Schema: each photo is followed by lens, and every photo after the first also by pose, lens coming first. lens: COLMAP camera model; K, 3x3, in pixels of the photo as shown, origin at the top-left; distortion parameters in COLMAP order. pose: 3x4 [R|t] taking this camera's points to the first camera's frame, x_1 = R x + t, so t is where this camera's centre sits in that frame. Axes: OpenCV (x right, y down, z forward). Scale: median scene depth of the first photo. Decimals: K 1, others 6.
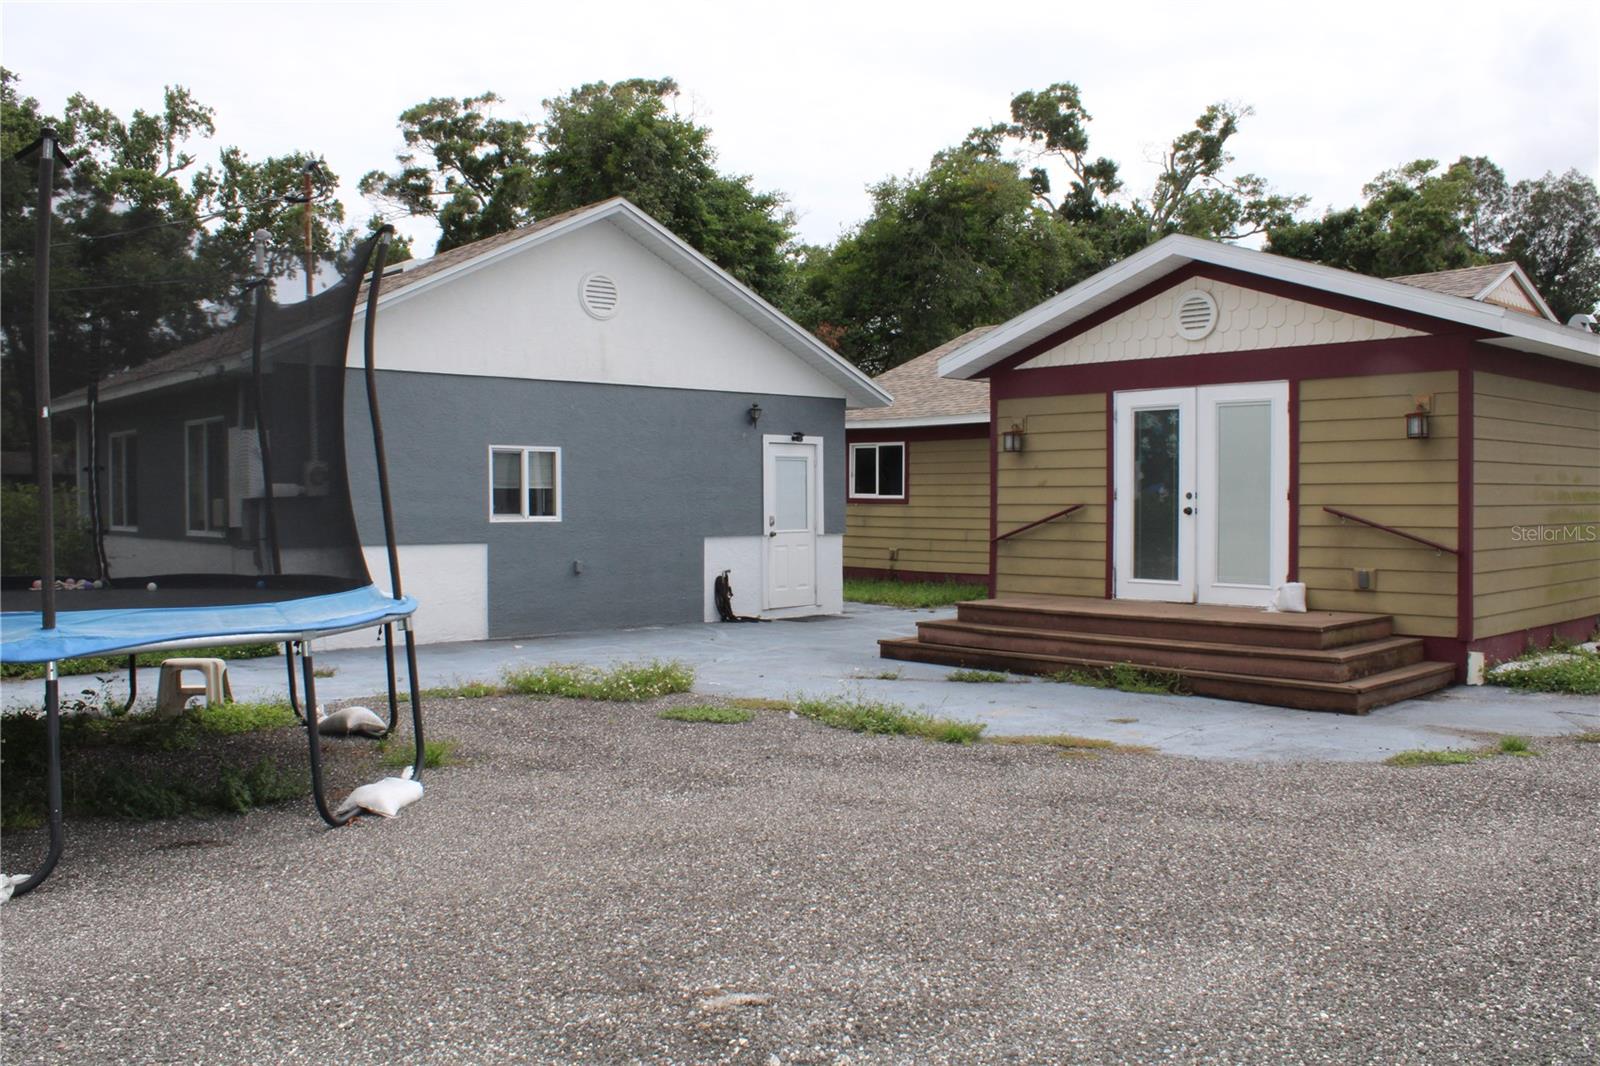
lens RADIAL K [[1356.9, 0, 790.2], [0, 1356.9, 526.4], [0, 0, 1]] dist [-0.148032, 0.110837]
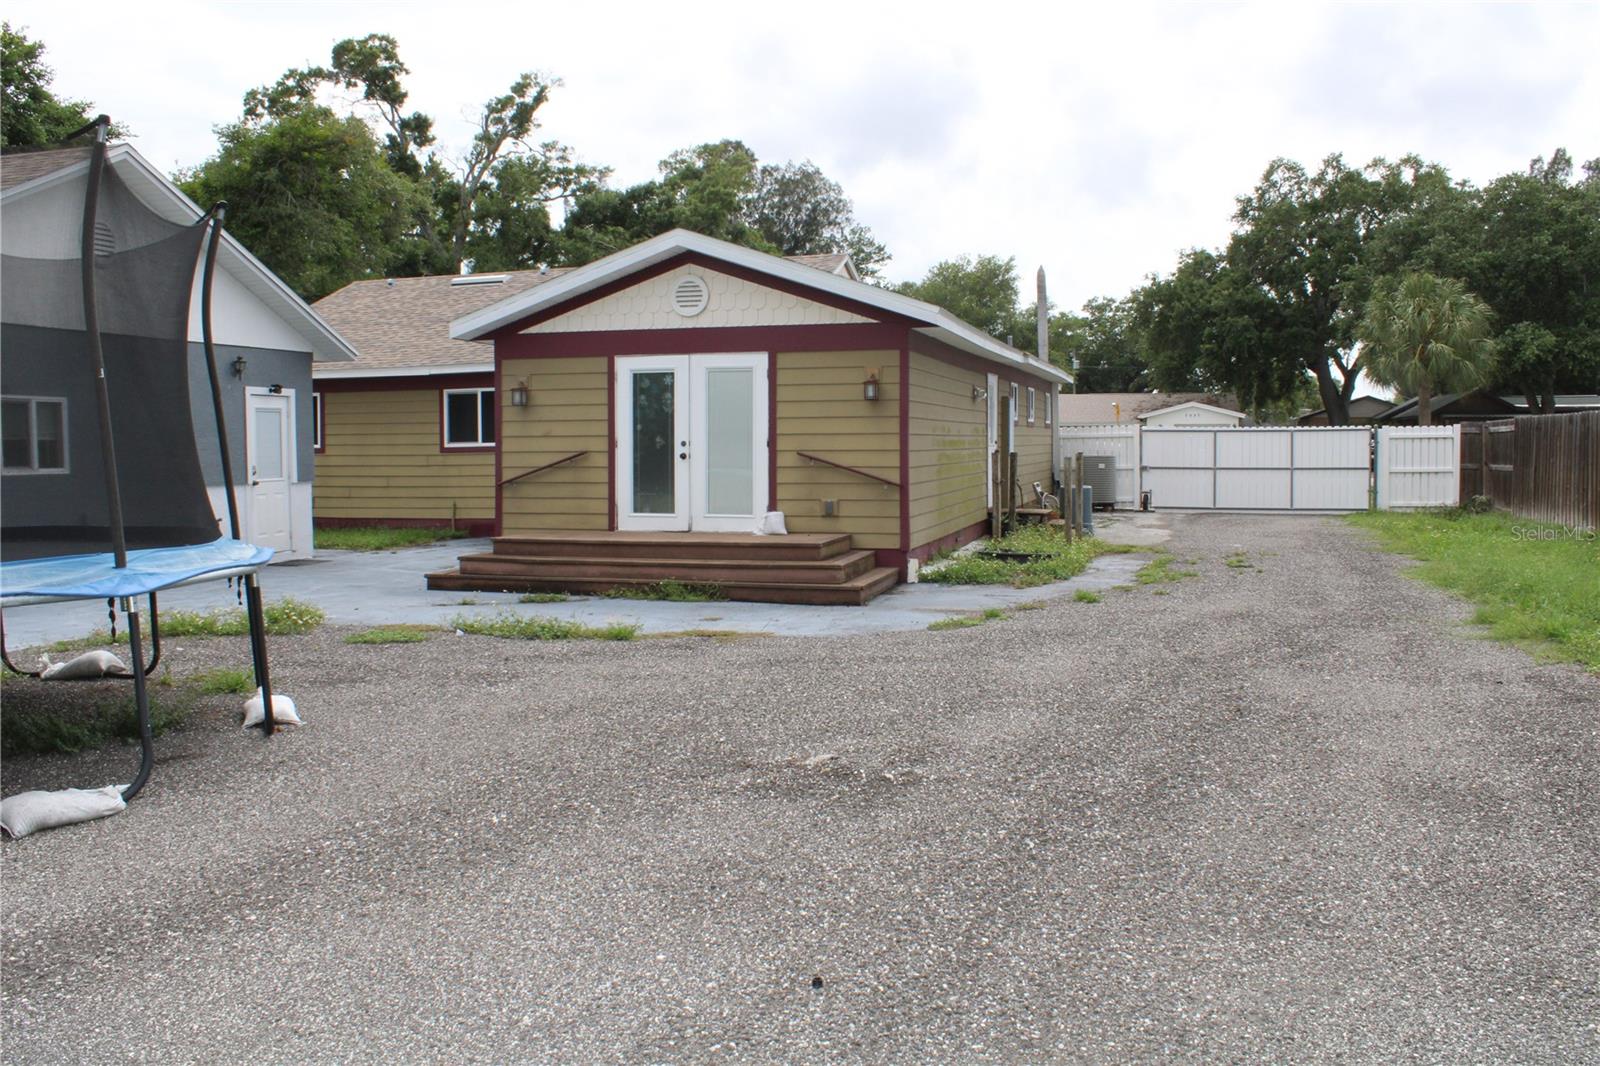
lens RADIAL K [[1356.9, 0, 810.3], [0, 1356.9, 539.7], [0, 0, 1]] dist [-0.148032, 0.110837]
pose [[0.843839, -0.038218, 0.535234, -0.254313], [0.012089, 0.998561, 0.052241, 0.001344], [-0.536461, -0.037613, 0.843087, -0.100330]]
